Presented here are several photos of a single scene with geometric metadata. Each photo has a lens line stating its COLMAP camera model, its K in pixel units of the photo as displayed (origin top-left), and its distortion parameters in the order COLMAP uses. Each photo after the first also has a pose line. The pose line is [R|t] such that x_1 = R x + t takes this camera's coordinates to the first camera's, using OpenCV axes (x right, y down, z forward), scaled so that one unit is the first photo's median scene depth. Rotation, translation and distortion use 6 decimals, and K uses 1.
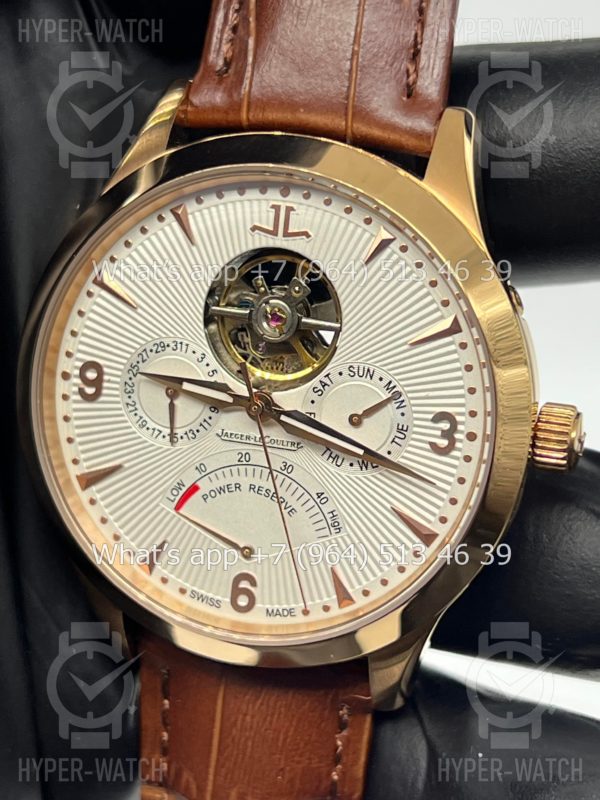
lens RADIAL K [[1880.9, 0, 302.1], [0, 1880.9, 401.8], [0, 0, 1]] dist [0.105798, 0.000000]
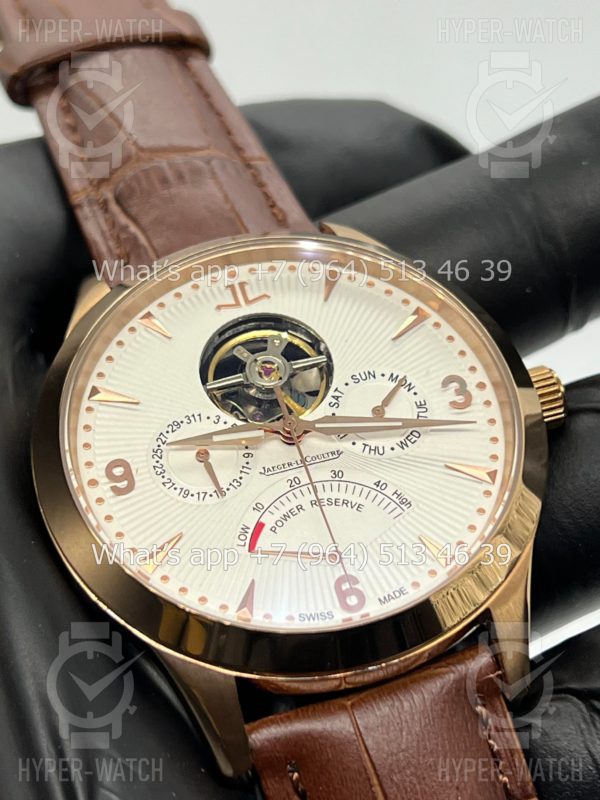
lens RADIAL K [[1880.9, 0, 302.2], [0, 1880.9, 402.5], [0, 0, 1]] dist [0.105798, 0.000000]
pose [[0.870381, -0.173259, 0.460888, -0.491466], [0.437472, 0.701669, -0.562386, 0.577143], [-0.225952, 0.691116, 0.686516, 0.268462]]
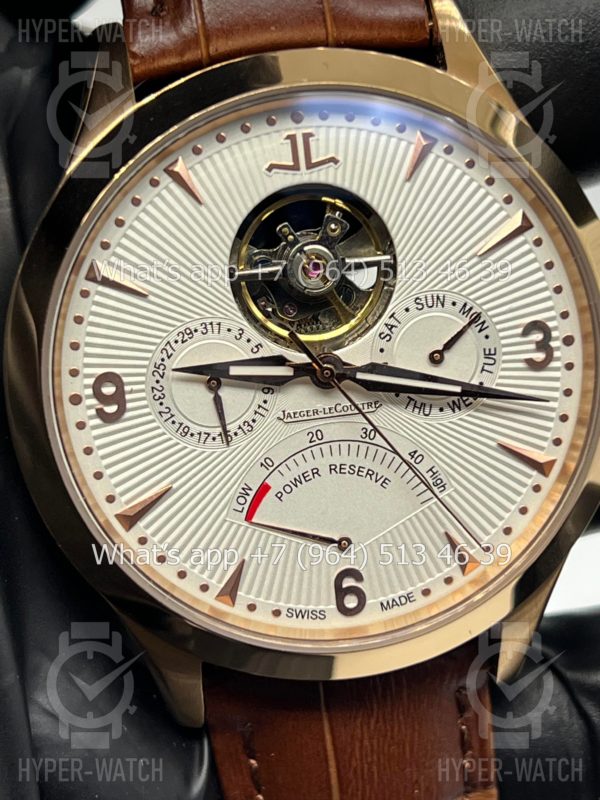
lens RADIAL K [[1880.9, 0, 294.6], [0, 1880.9, 404.3], [0, 0, 1]] dist [0.105798, 0.000000]
pose [[0.904221, -0.245270, 0.349608, -0.332844], [0.261485, 0.965207, 0.000849, 0.012527], [-0.337653, 0.090650, 0.936896, 0.208581]]
